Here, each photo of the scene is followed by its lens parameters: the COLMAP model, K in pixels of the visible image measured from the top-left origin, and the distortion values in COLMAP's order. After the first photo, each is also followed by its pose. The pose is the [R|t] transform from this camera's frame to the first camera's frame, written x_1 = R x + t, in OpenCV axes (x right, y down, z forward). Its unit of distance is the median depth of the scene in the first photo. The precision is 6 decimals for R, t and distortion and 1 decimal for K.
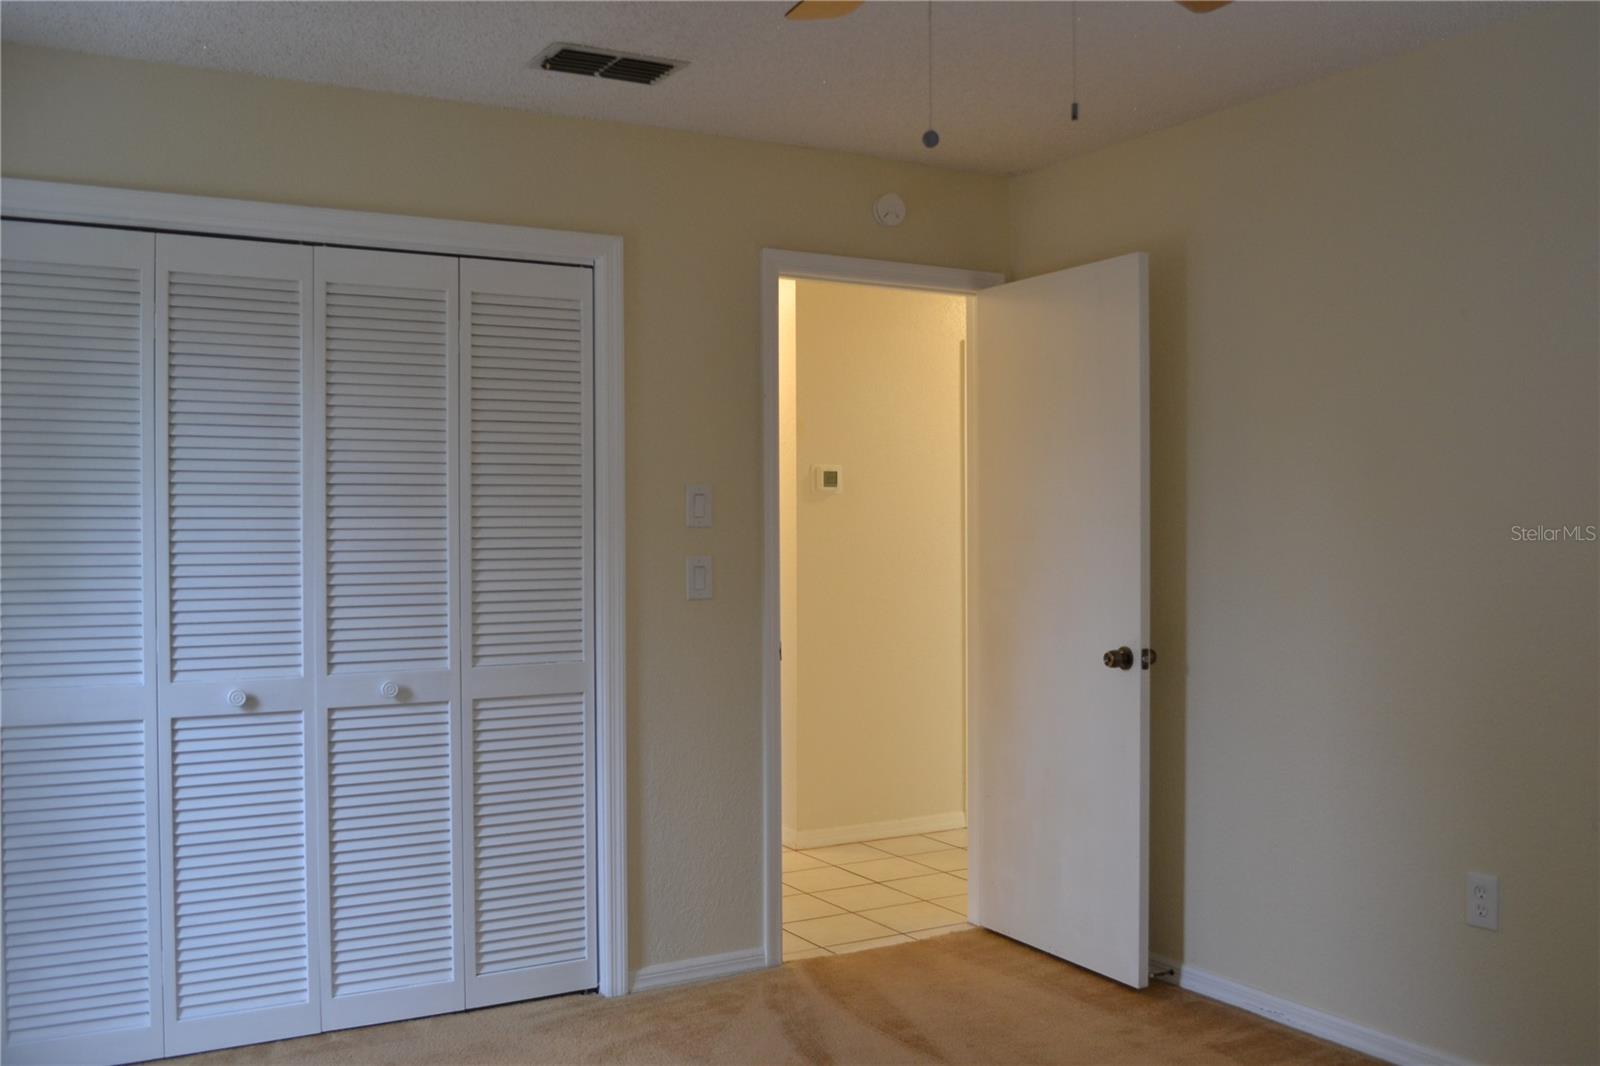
lens RADIAL K [[1468.2, 0, 800.0], [0, 1468.2, 533.0], [0, 0, 1]] dist [0.000019, 0.002344]
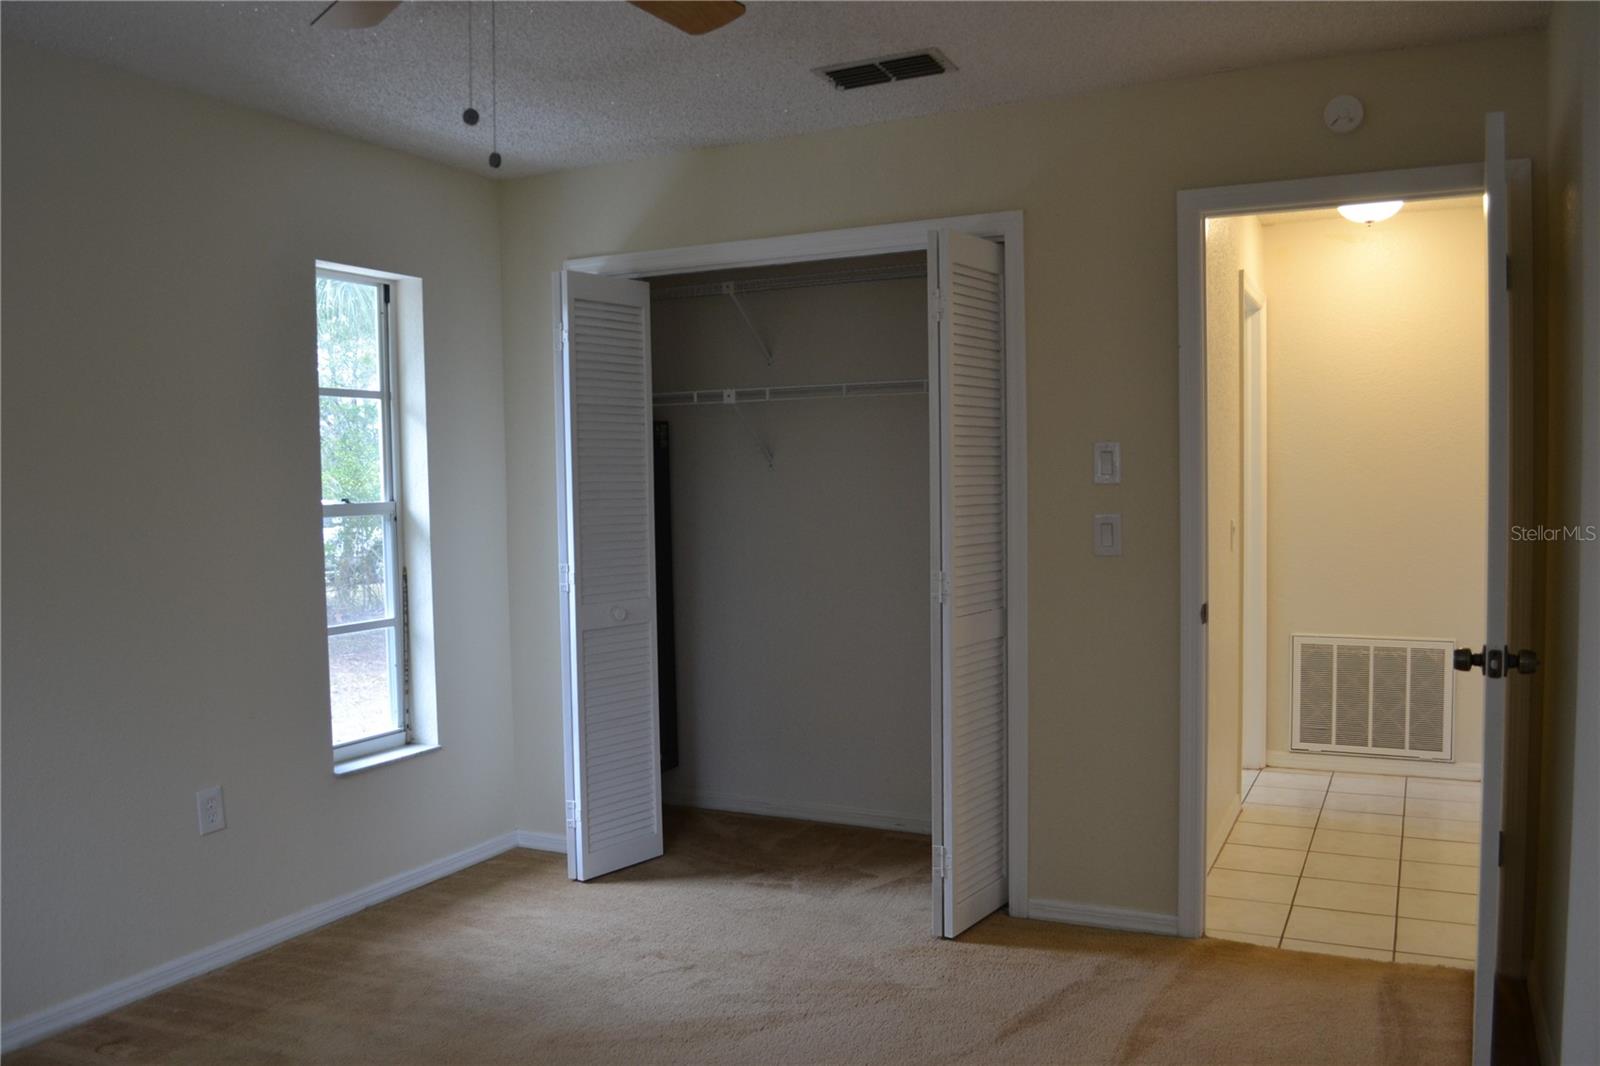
lens RADIAL K [[1303.0, 0, 800.0], [0, 1303.0, 533.0], [0, 0, 1]] dist [-0.081446, 0.006208]
pose [[0.561629, 0.028080, -0.826913, 0.567011], [0.013625, 0.998975, 0.043177, -0.013121], [0.827277, -0.035516, 0.560670, 0.346781]]
